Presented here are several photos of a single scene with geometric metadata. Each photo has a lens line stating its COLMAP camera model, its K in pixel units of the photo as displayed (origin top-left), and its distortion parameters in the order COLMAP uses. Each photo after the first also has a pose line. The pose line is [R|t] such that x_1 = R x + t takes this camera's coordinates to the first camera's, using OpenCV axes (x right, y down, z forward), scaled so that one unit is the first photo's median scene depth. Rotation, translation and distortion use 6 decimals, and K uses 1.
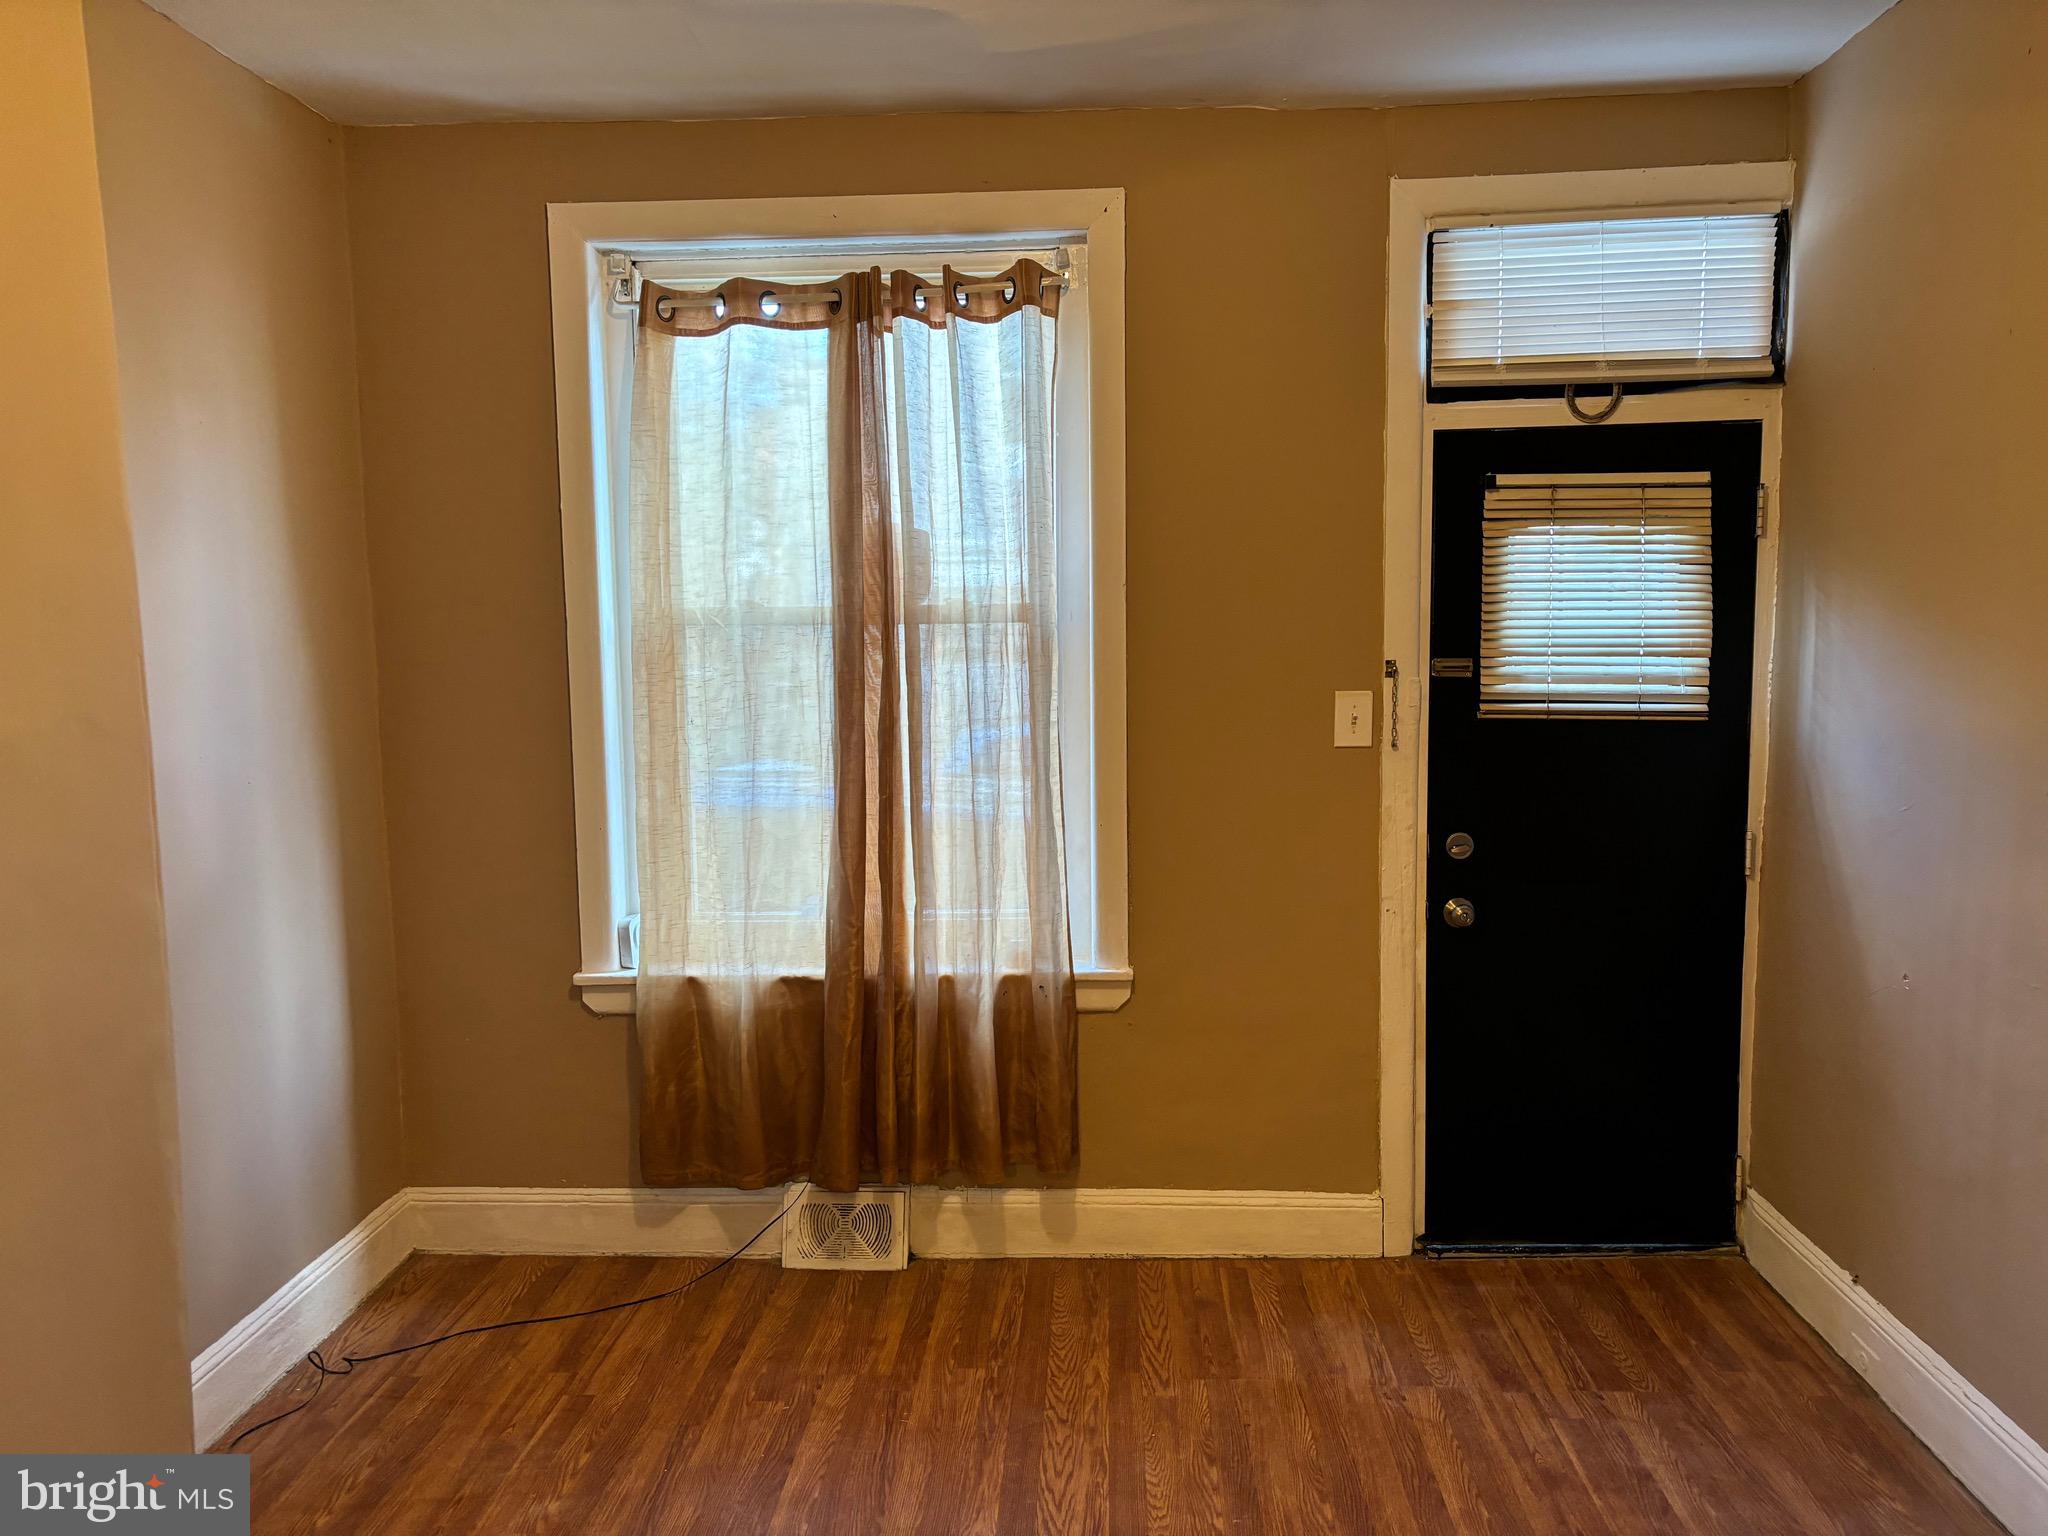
lens RADIAL K [[1534.5, 0, 1045.9], [0, 1534.5, 778.1], [0, 0, 1]] dist [0.038983, -0.041437]
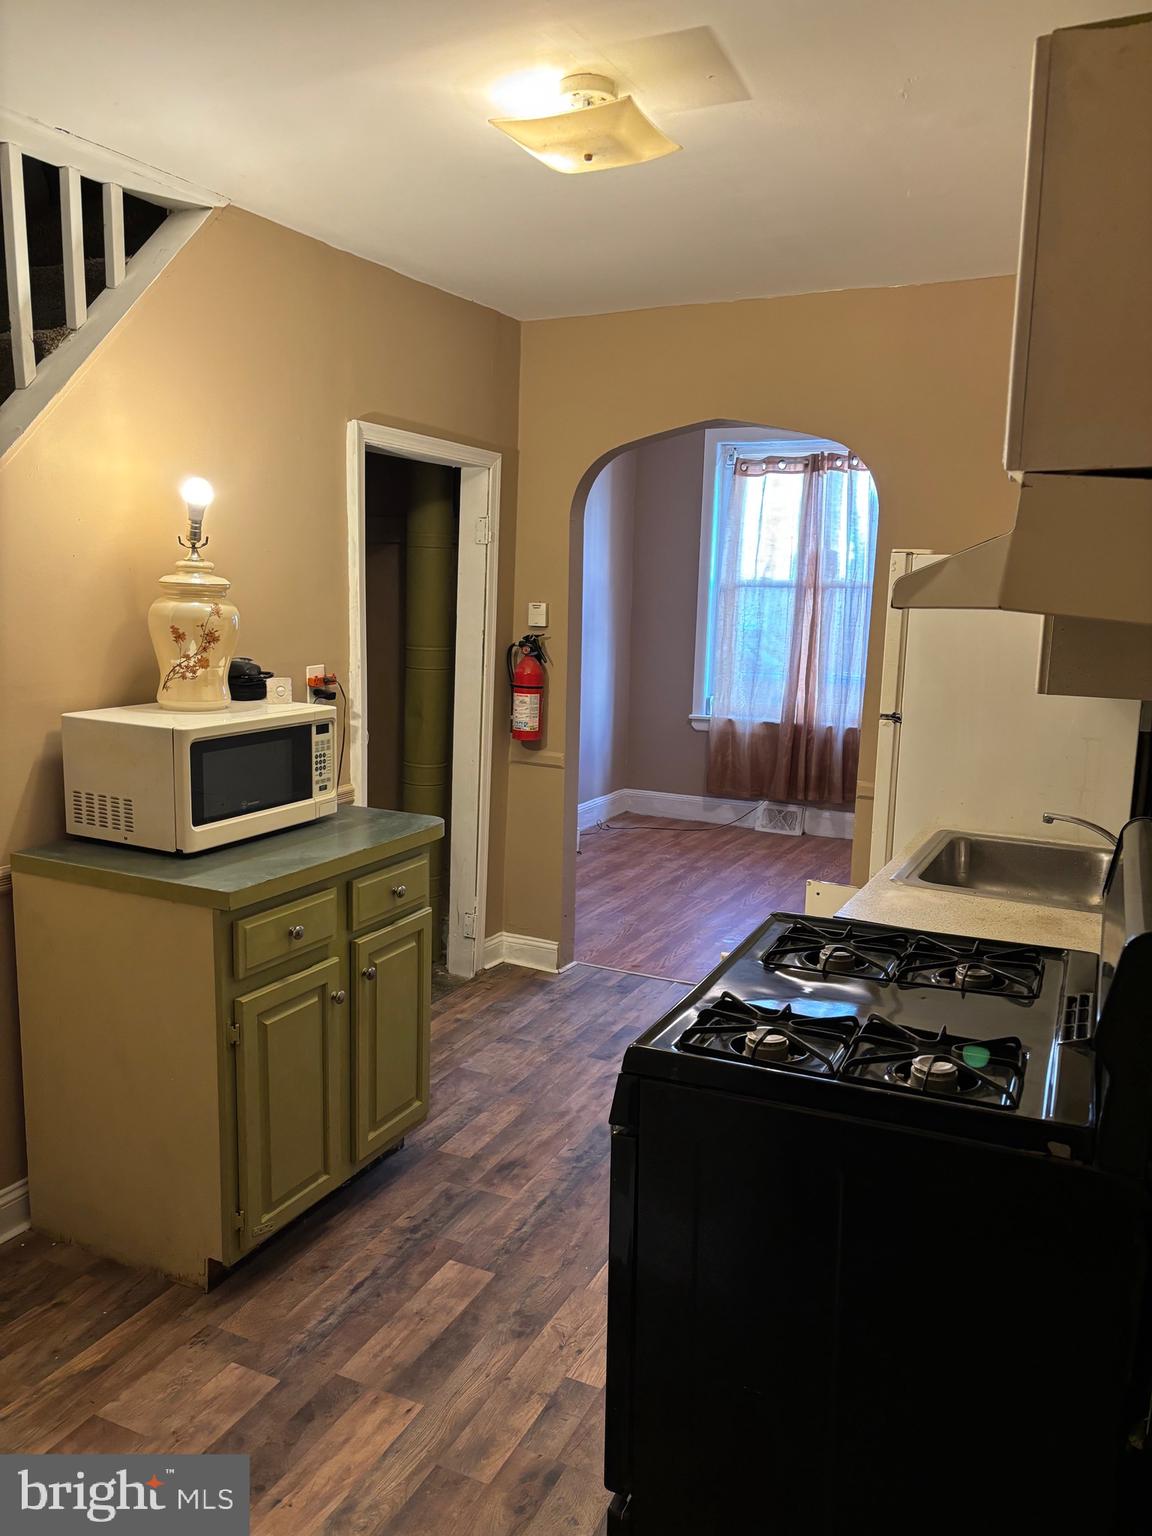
lens RADIAL K [[1150.9, 0, 586.9], [0, 1150.9, 774.7], [0, 0, 1]] dist [0.038983, -0.041437]
pose [[0.917534, 0.099215, -0.385082, 0.322111], [-0.083042, 0.994830, 0.058449, 0.130836], [0.388891, -0.021651, 0.921030, -0.945568]]
